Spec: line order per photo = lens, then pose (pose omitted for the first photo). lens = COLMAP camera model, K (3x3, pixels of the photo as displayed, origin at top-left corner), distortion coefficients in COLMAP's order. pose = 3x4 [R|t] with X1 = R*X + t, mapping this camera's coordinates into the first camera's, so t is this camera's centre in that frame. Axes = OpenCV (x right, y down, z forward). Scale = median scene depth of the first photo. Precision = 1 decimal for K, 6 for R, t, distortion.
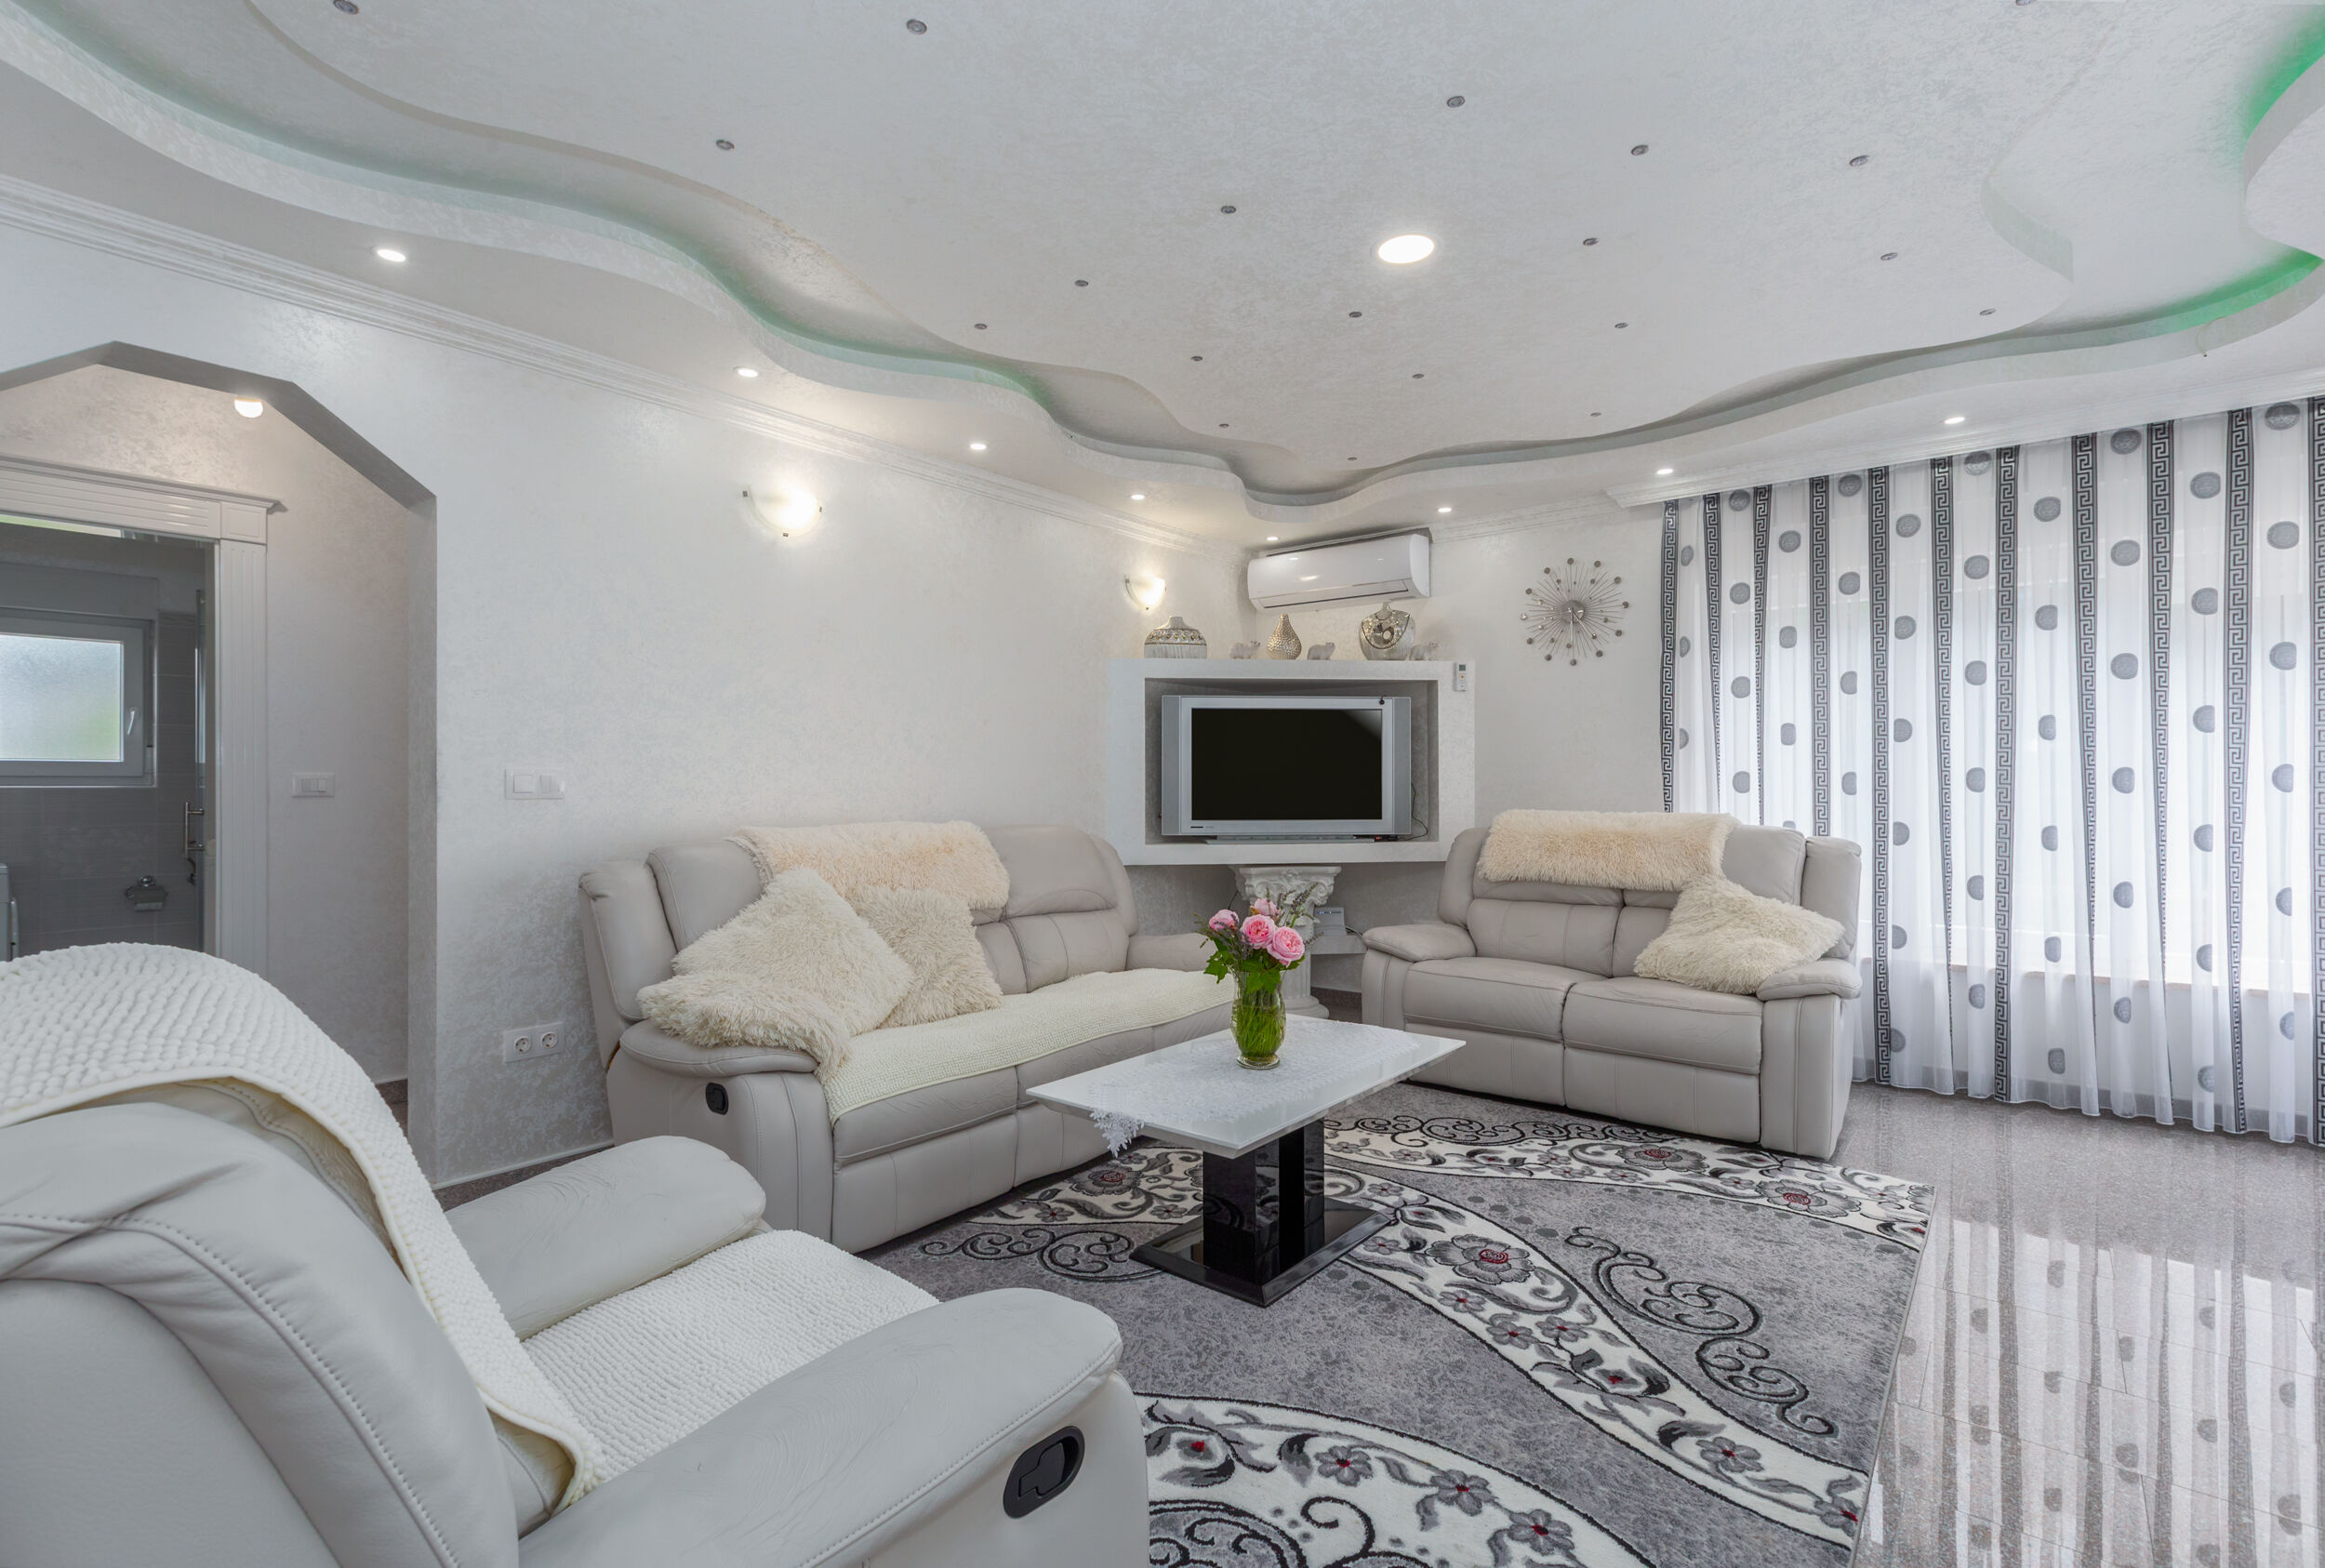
lens RADIAL K [[1064.7, 0, 1153.4], [0, 1064.7, 791.5], [0, 0, 1]] dist [0.002225, -0.000154]
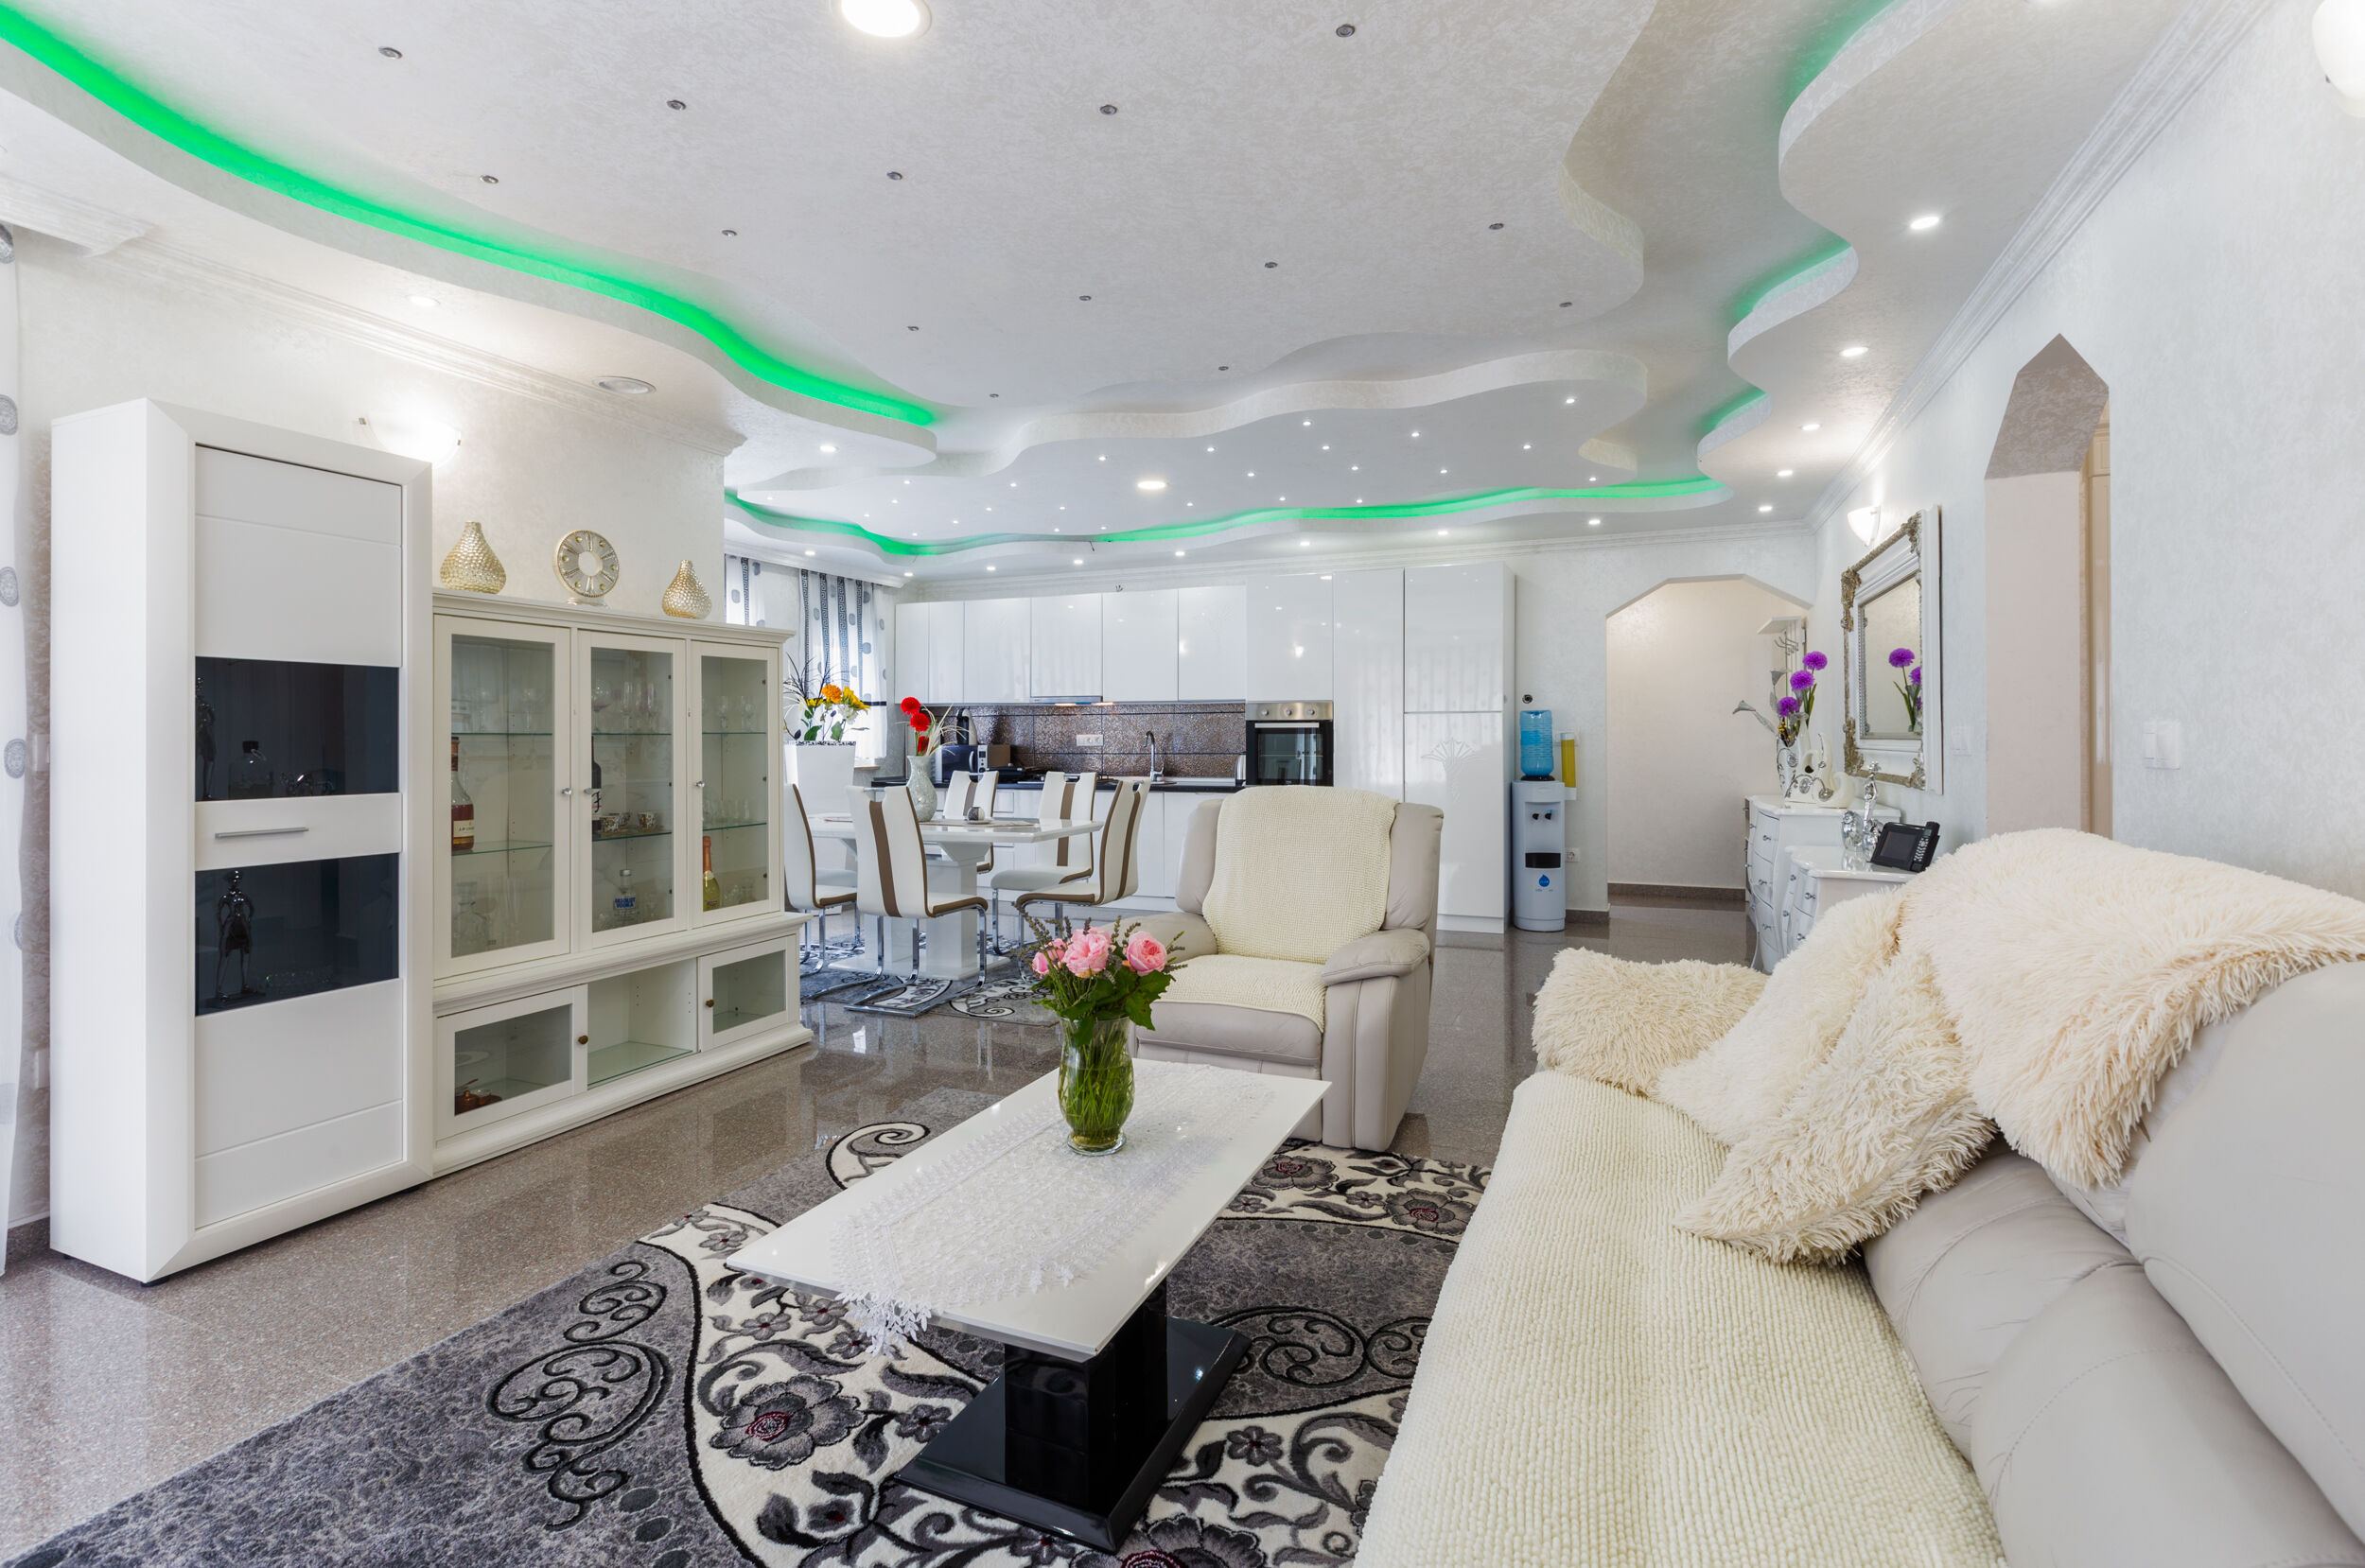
lens RADIAL K [[1082.9, 0, 1178.8], [0, 1082.9, 740.3], [0, 0, 1]] dist [0.002225, -0.000154]
pose [[-0.960499, 0.008446, -0.278156, 0.175944], [0.005563, 0.999922, 0.011149, -0.017998], [0.278228, 0.009161, -0.960471, 1.222052]]
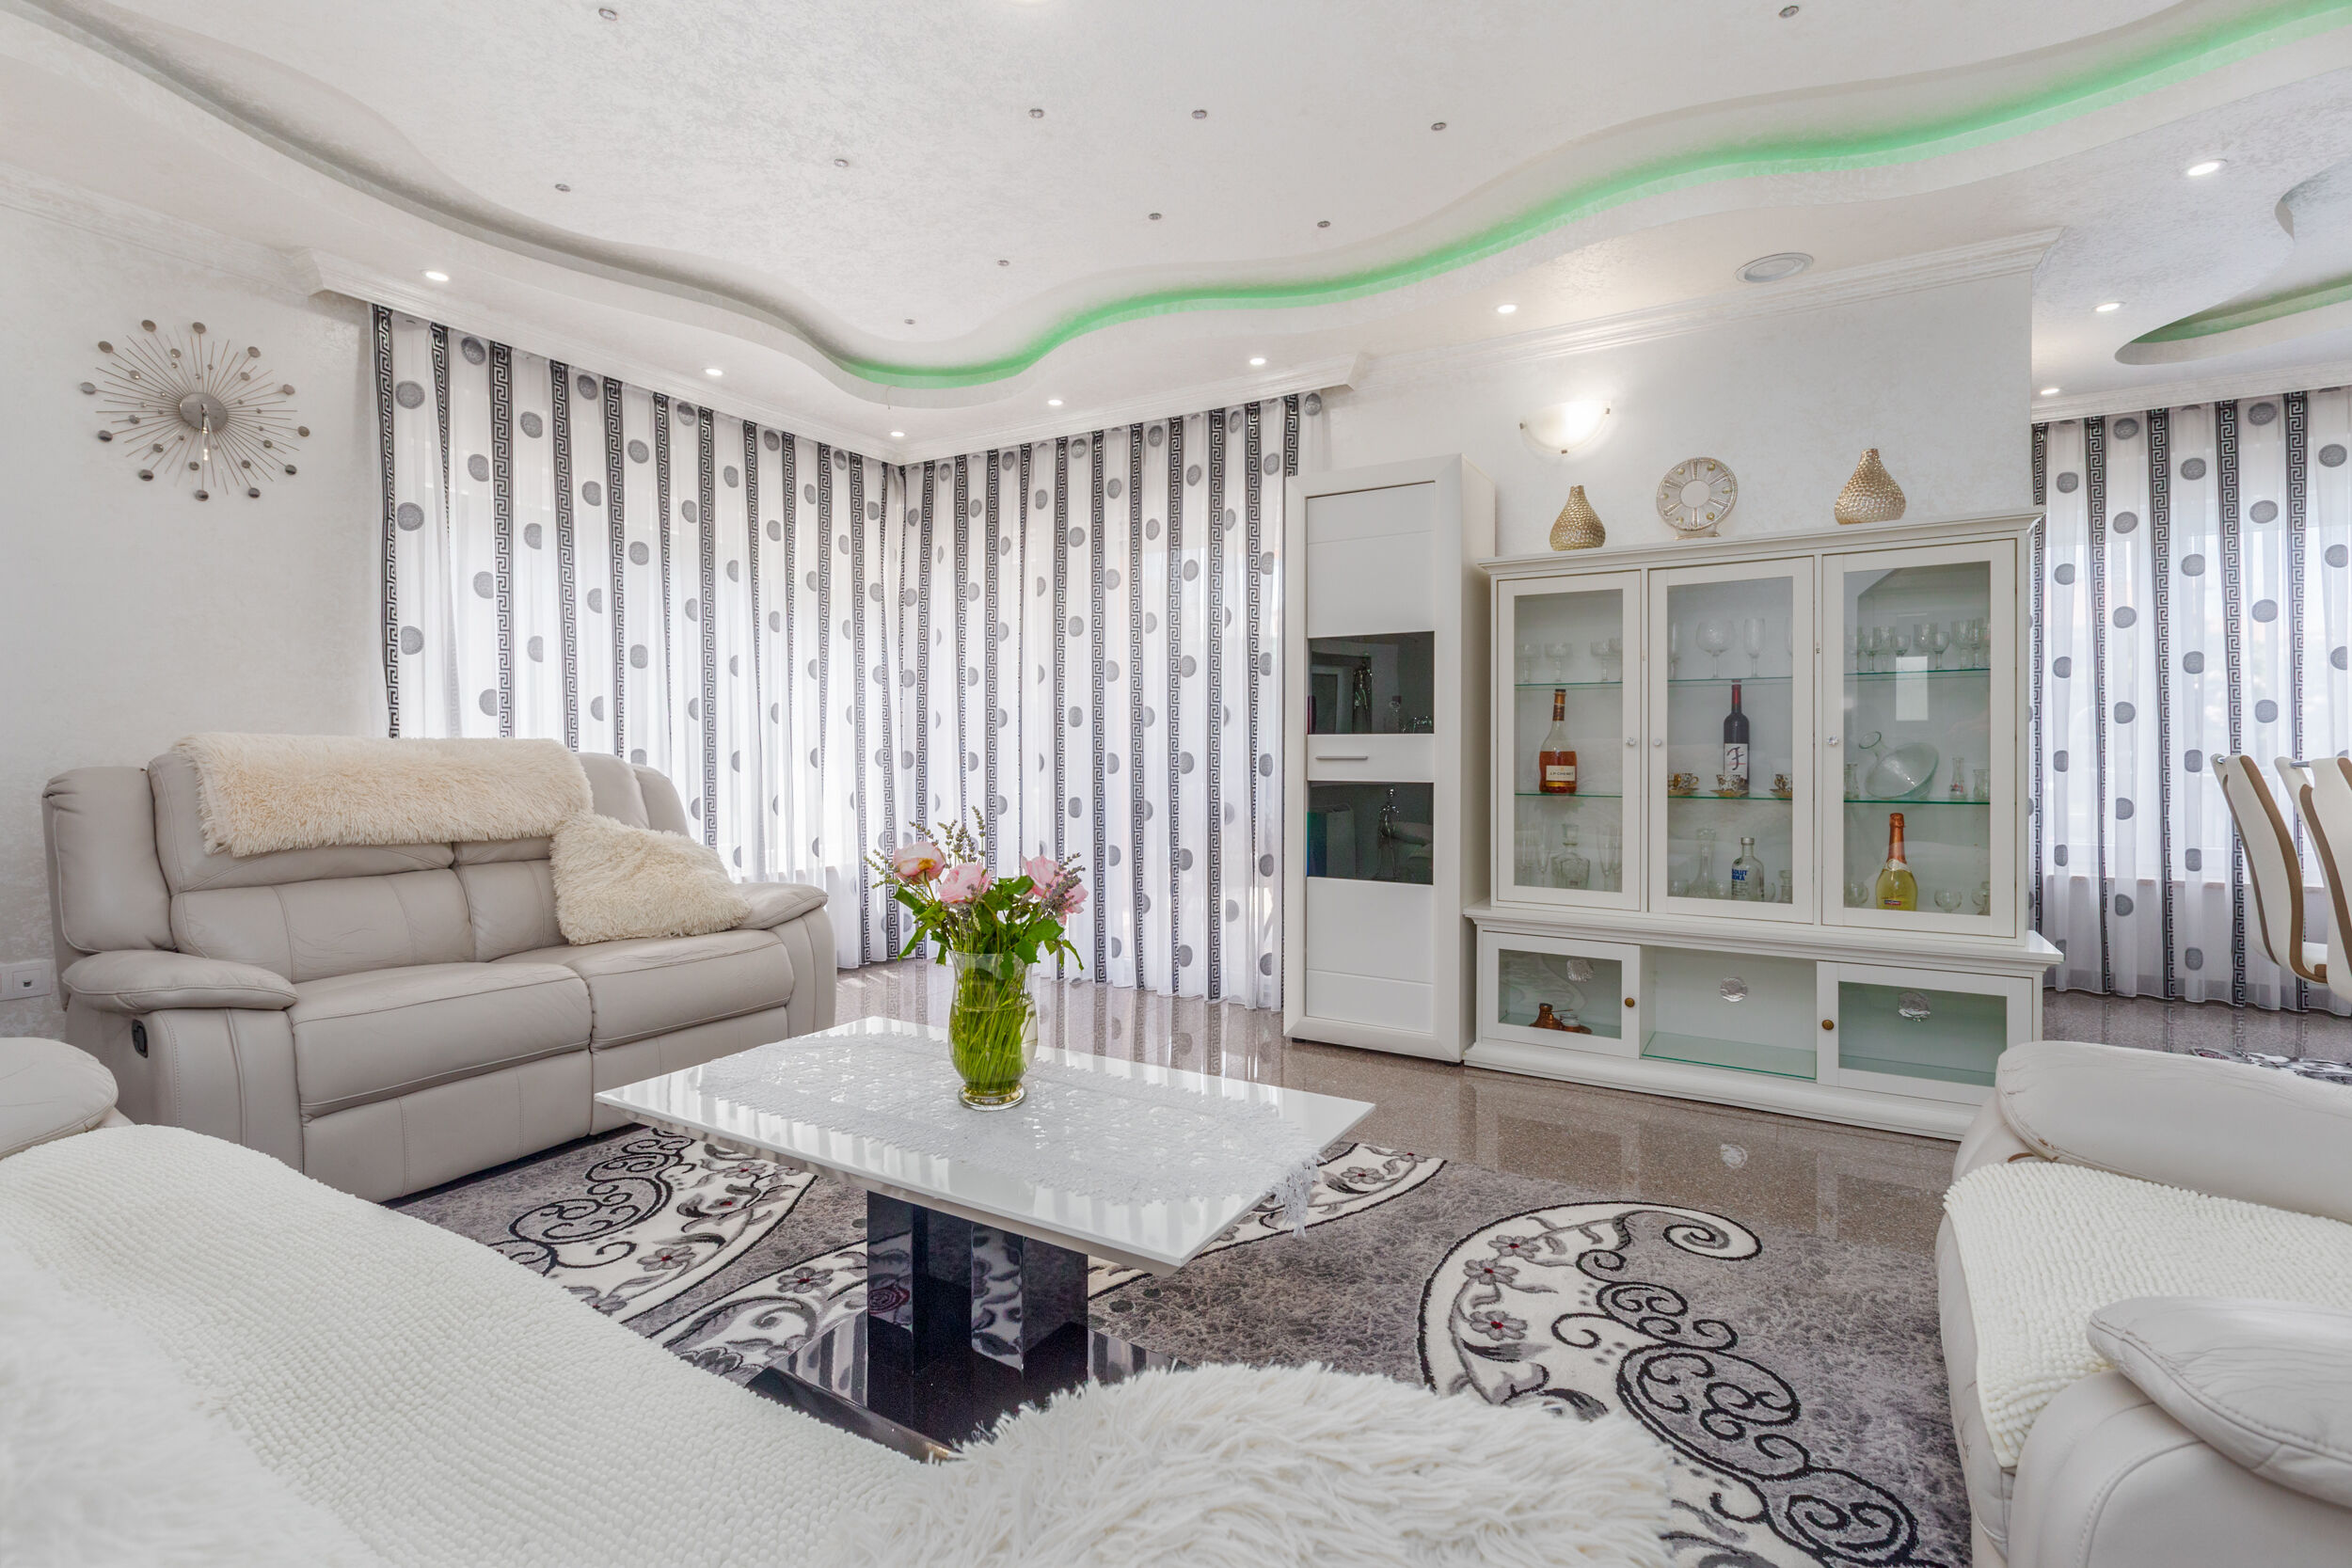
lens RADIAL K [[1077.0, 0, 1171.9], [0, 1077.0, 756.9], [0, 0, 1]] dist [0.002225, -0.000154]
pose [[-0.145868, -0.001602, 0.989303, -0.383875], [0.007011, 0.999972, 0.002653, 0.039563], [-0.989279, 0.007323, -0.145853, 0.701926]]
